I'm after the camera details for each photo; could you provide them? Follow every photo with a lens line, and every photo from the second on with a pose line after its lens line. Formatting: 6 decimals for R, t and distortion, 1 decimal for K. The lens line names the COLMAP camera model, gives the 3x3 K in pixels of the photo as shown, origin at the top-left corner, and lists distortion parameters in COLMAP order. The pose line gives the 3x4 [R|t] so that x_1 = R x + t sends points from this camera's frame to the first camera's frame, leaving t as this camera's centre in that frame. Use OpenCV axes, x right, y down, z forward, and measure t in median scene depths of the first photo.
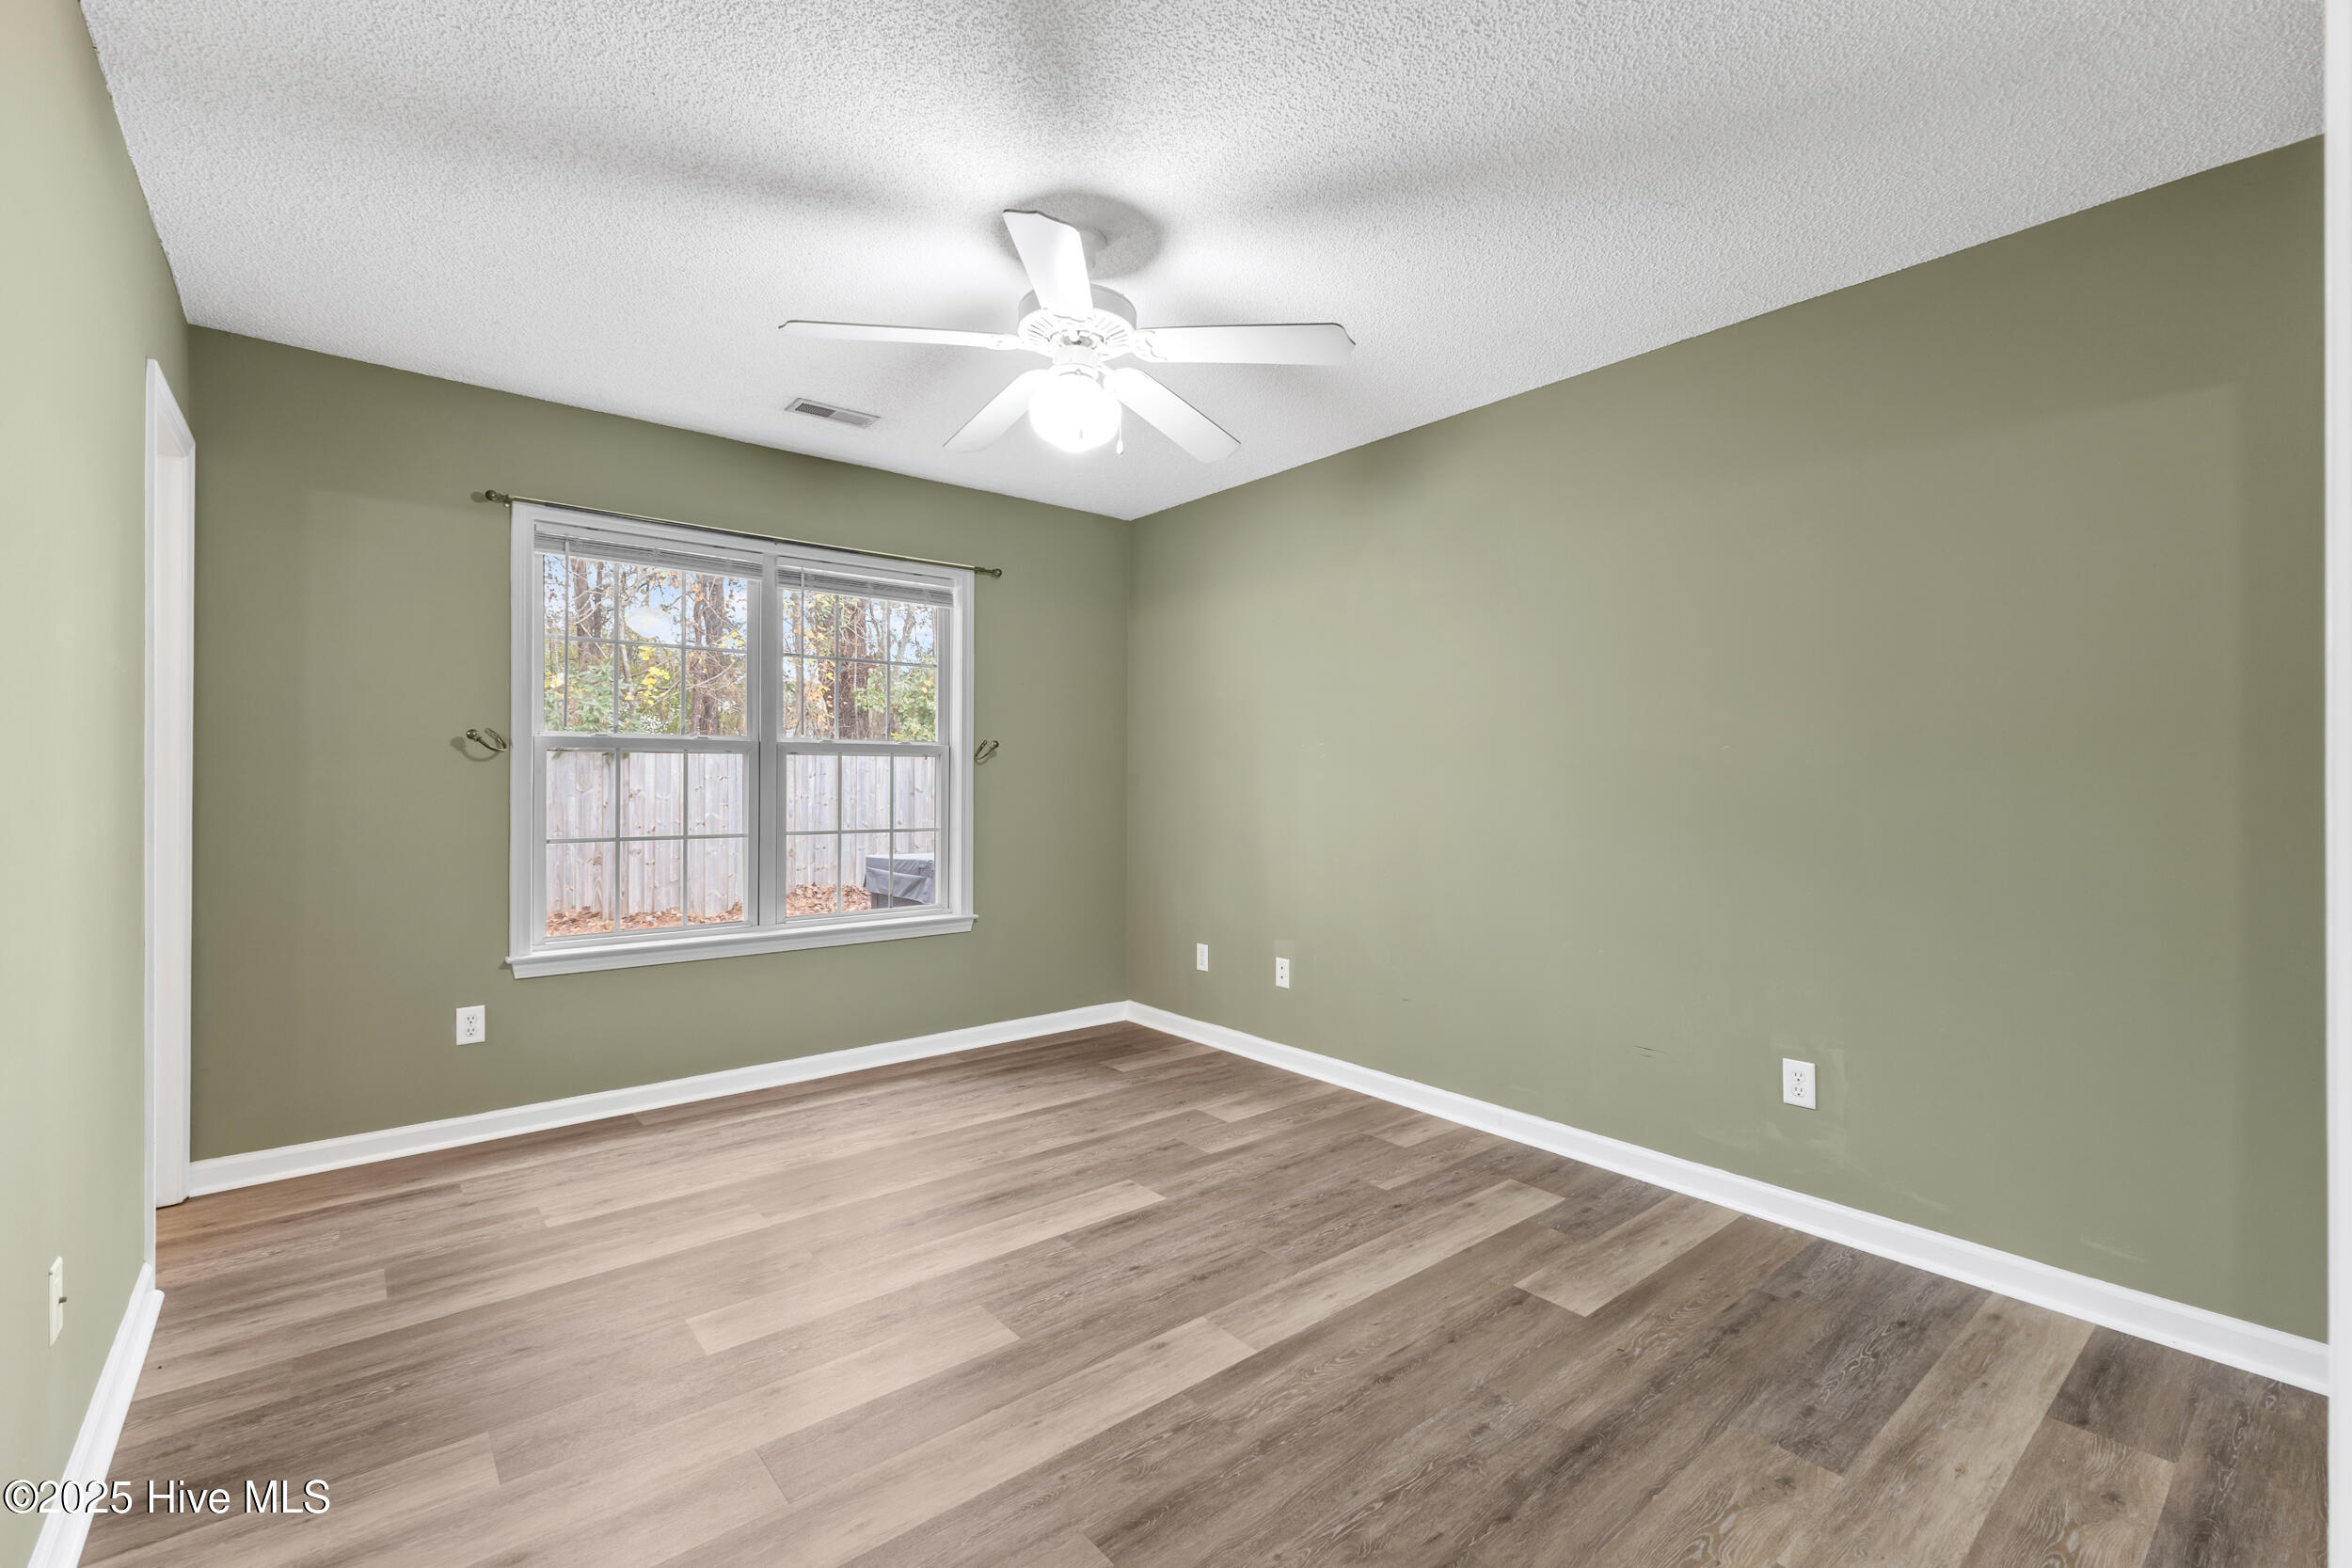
lens RADIAL K [[1010.6, 0, 1169.7], [0, 1010.6, 784.1], [0, 0, 1]] dist [0.008492, -0.001039]
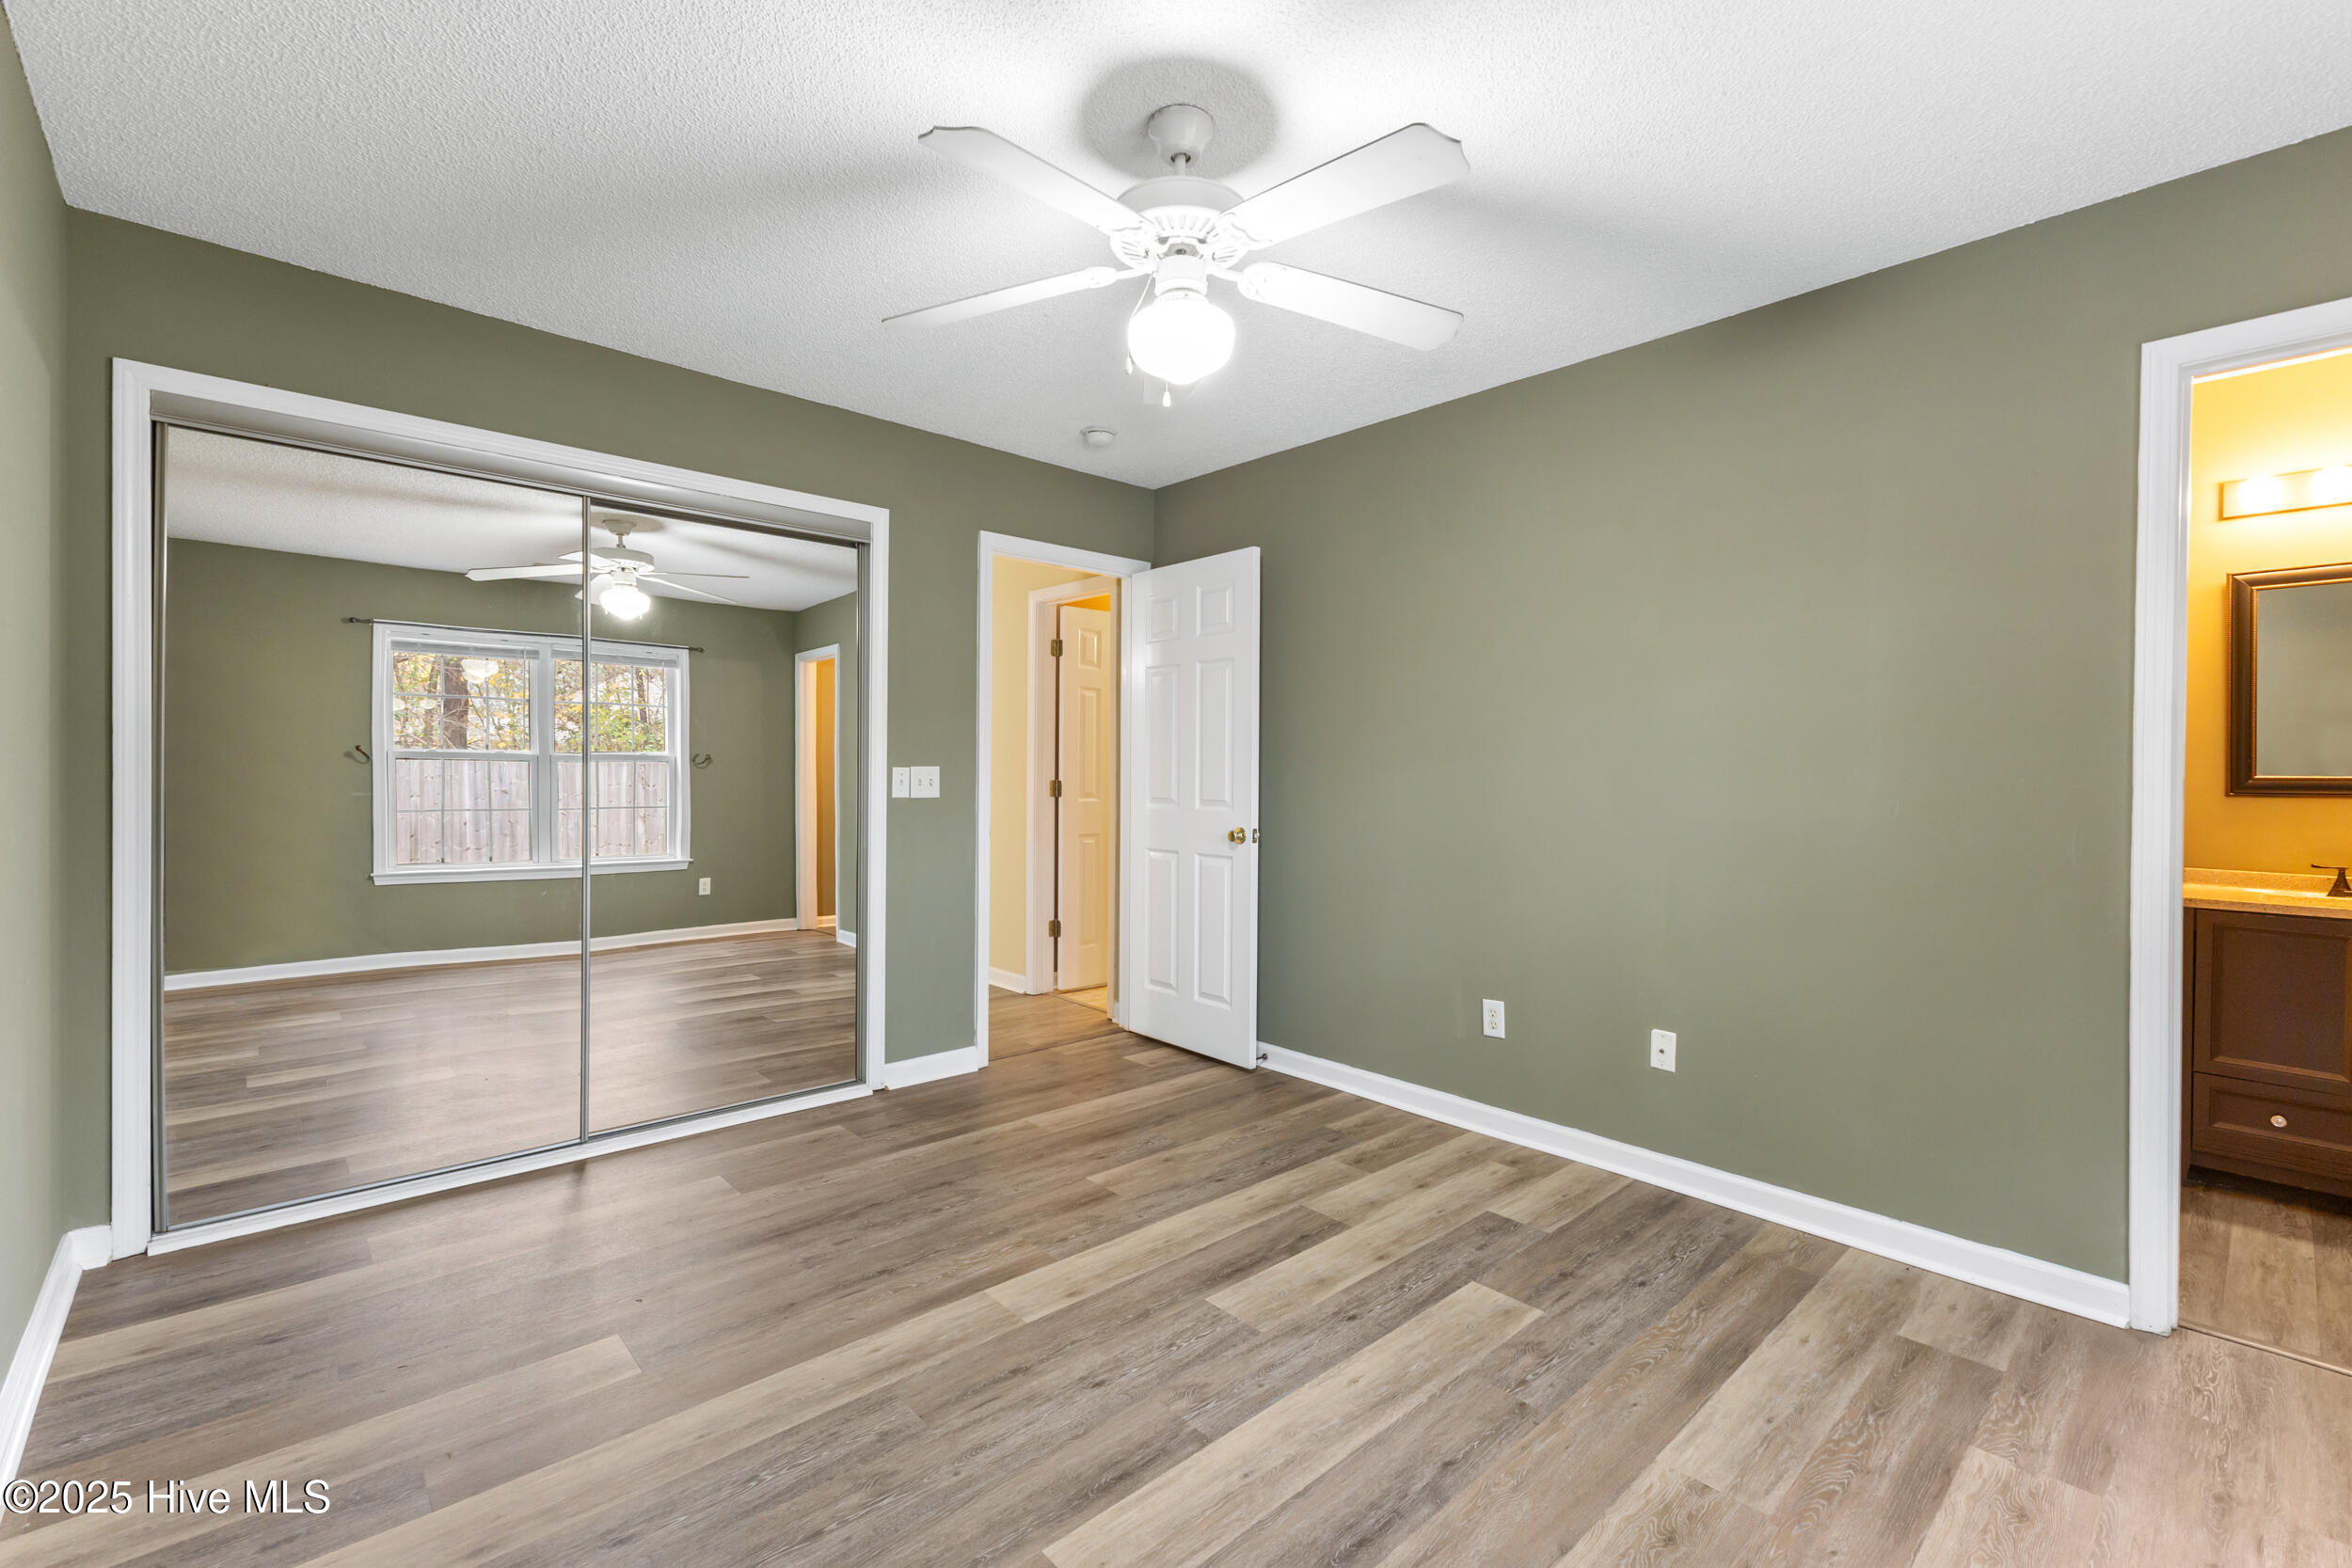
lens RADIAL K [[1010.6, 0, 1178.5], [0, 1010.6, 774.5], [0, 0, 1]] dist [0.008492, -0.001039]
pose [[-0.998236, -0.012355, -0.058064, -0.048879], [-0.012849, 0.999884, 0.008143, -0.009483], [0.057957, 0.008875, -0.998280, 1.936916]]
